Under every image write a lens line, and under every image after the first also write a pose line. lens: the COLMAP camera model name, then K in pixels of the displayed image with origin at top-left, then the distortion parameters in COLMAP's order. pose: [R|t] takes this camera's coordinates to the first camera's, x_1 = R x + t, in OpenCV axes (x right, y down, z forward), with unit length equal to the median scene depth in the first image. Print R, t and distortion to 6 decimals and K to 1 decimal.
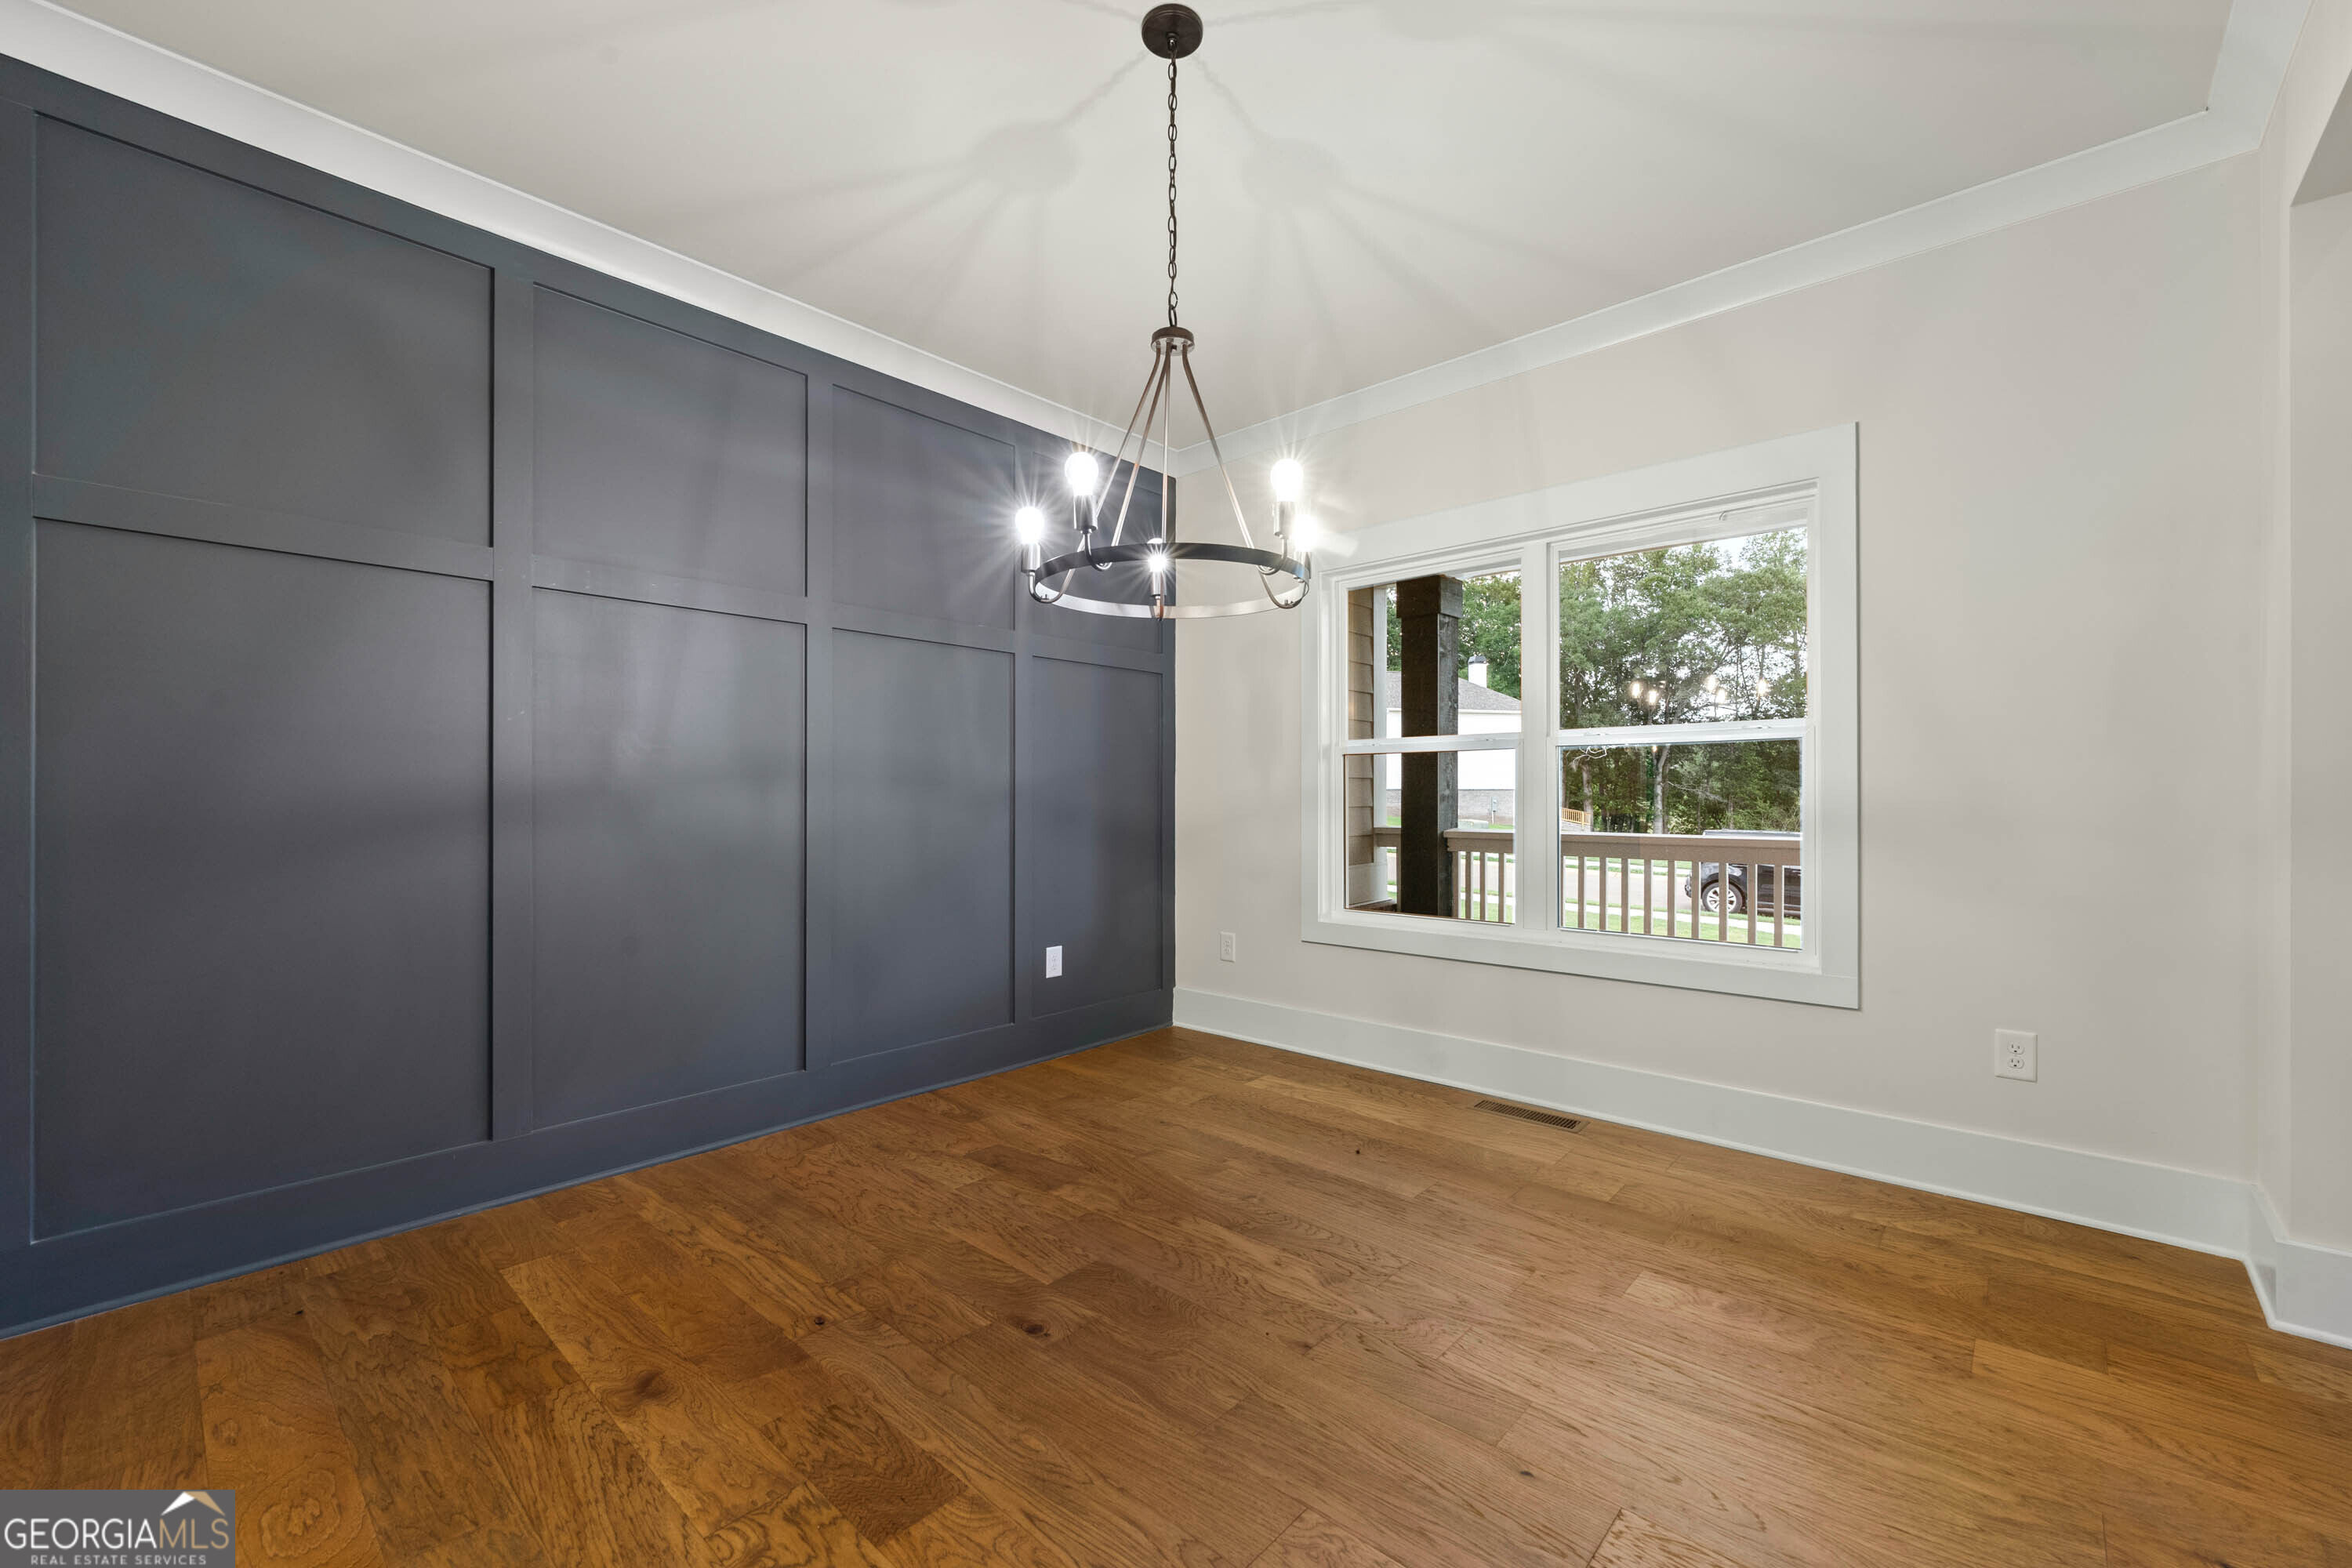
lens RADIAL K [[949.9, 0, 1178.6], [0, 949.9, 794.9], [0, 0, 1]] dist [-0.002436, -0.000222]
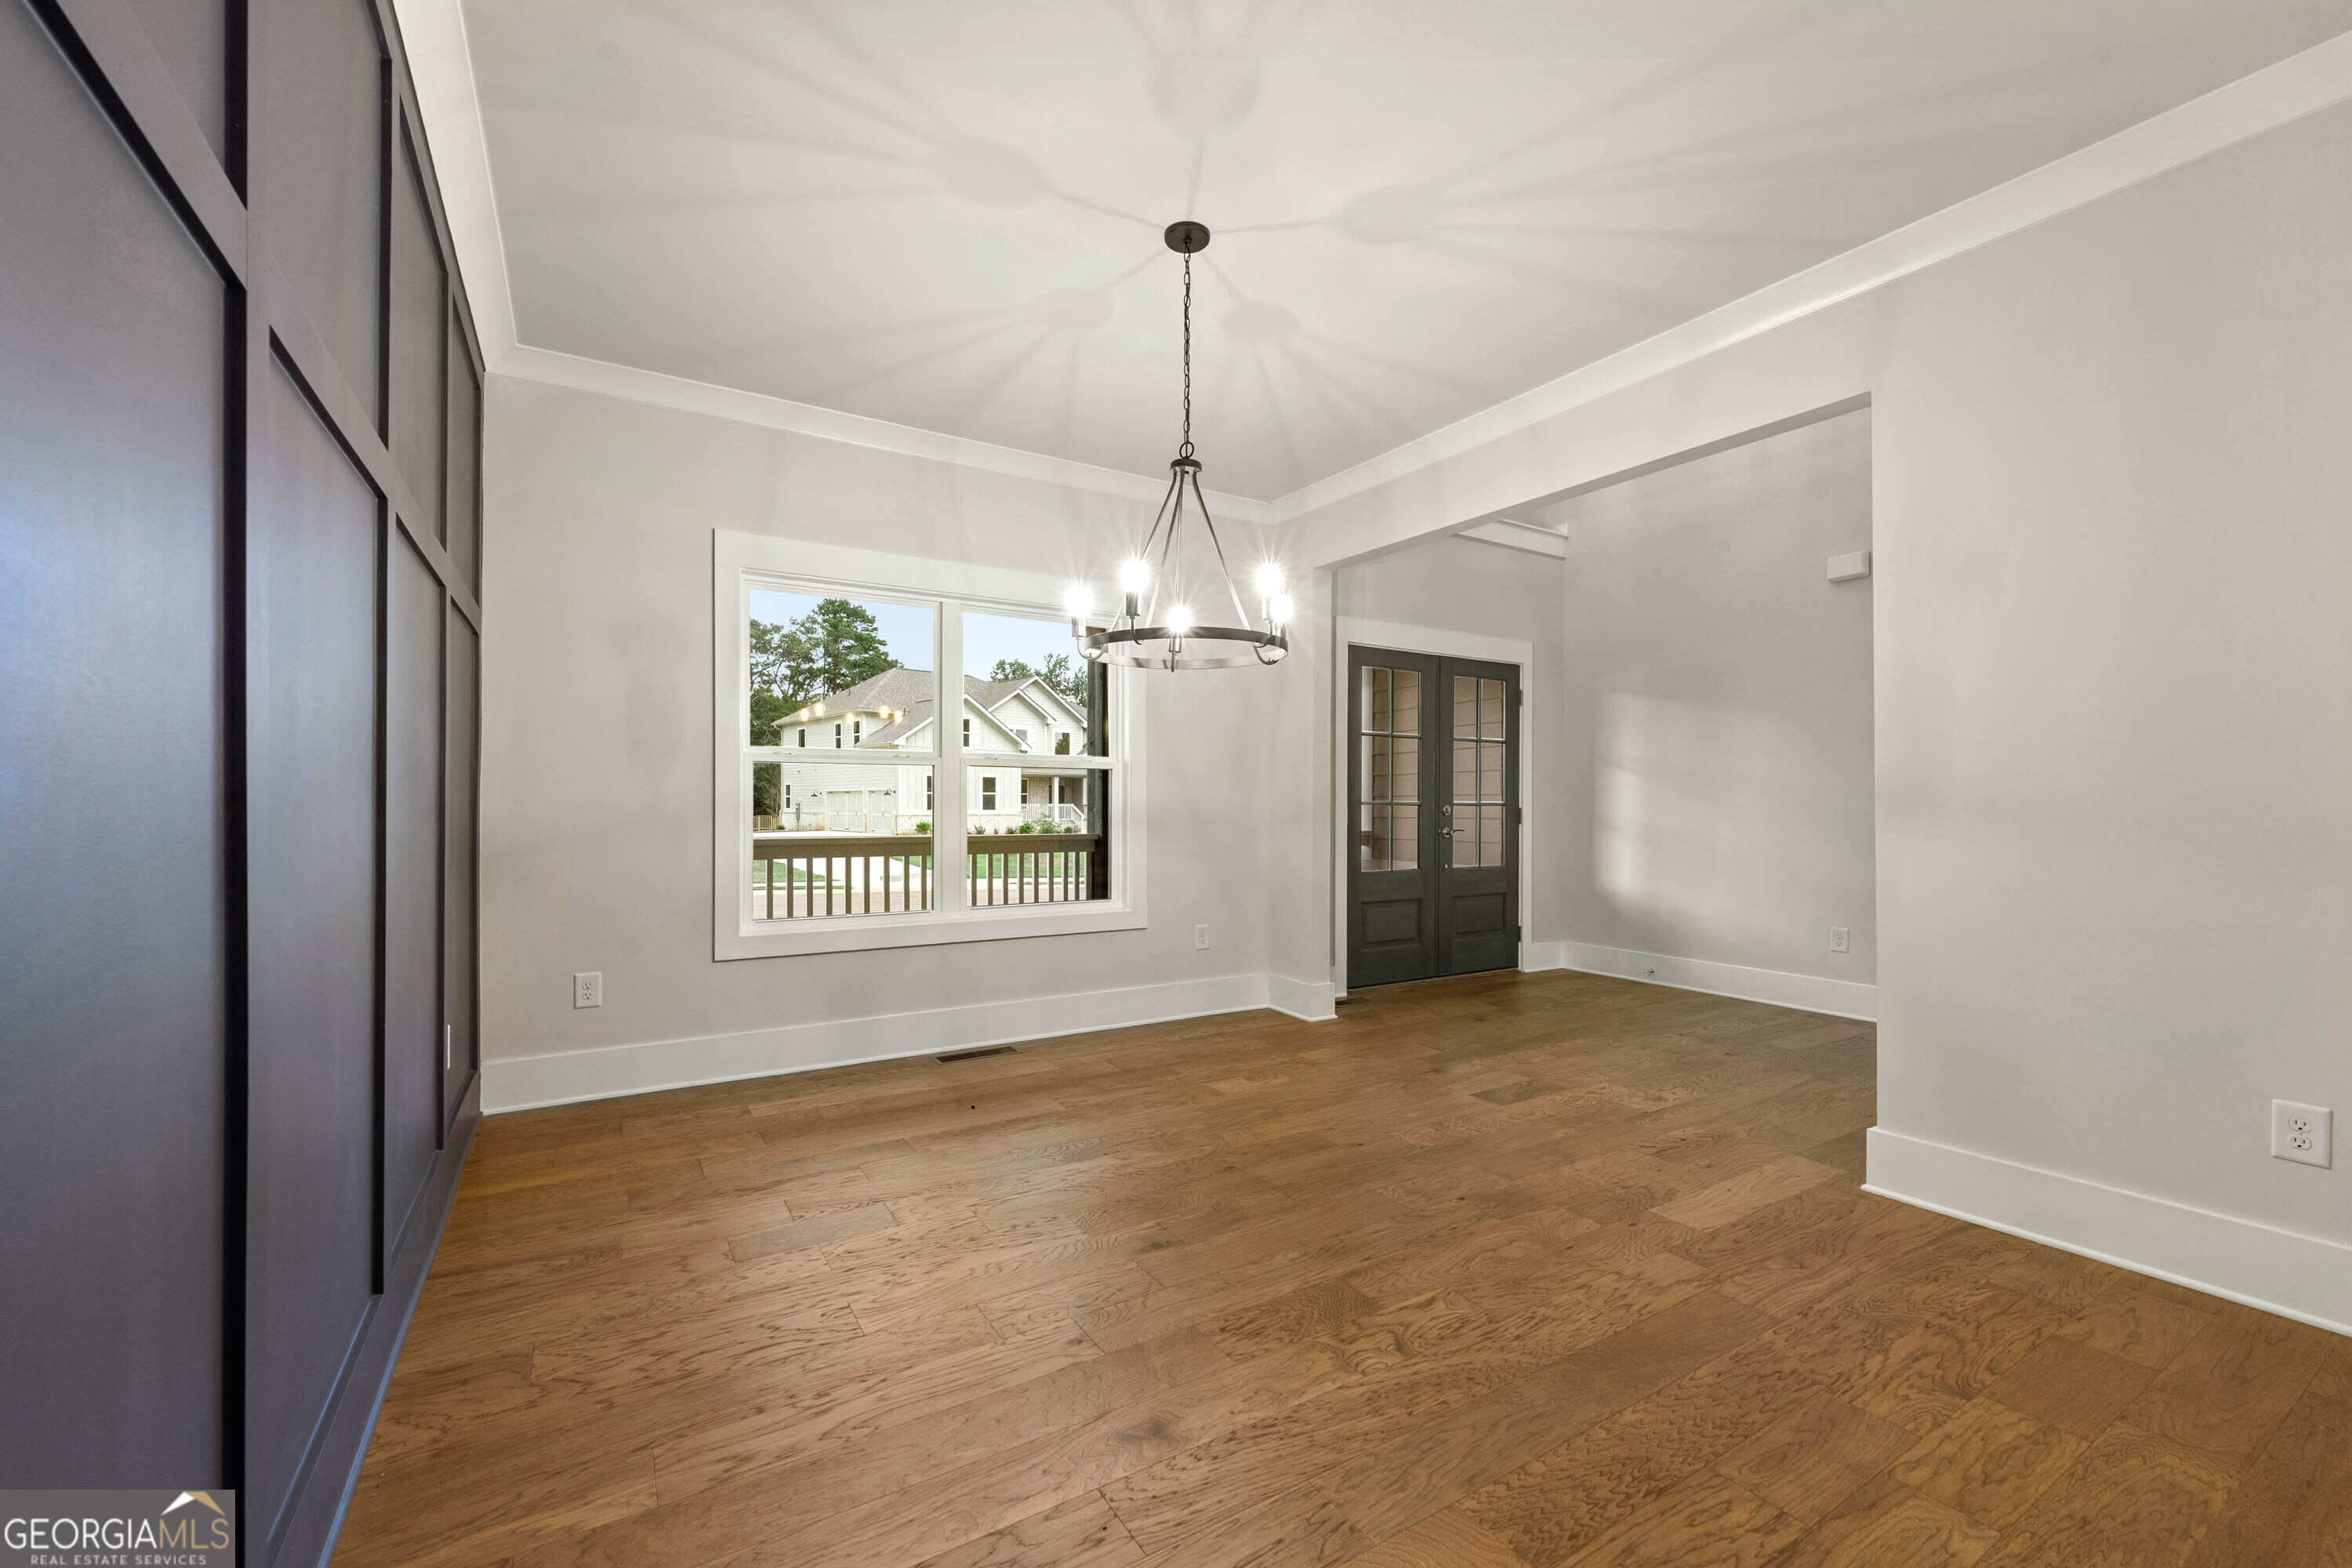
lens RADIAL K [[949.9, 0, 1180.9], [0, 949.9, 797.2], [0, 0, 1]] dist [-0.002436, -0.000222]
pose [[0.285777, 0.003462, 0.958290, -0.899351], [-0.002212, 0.999993, -0.002953, -0.008974], [-0.958293, -0.001276, 0.285783, 0.422871]]
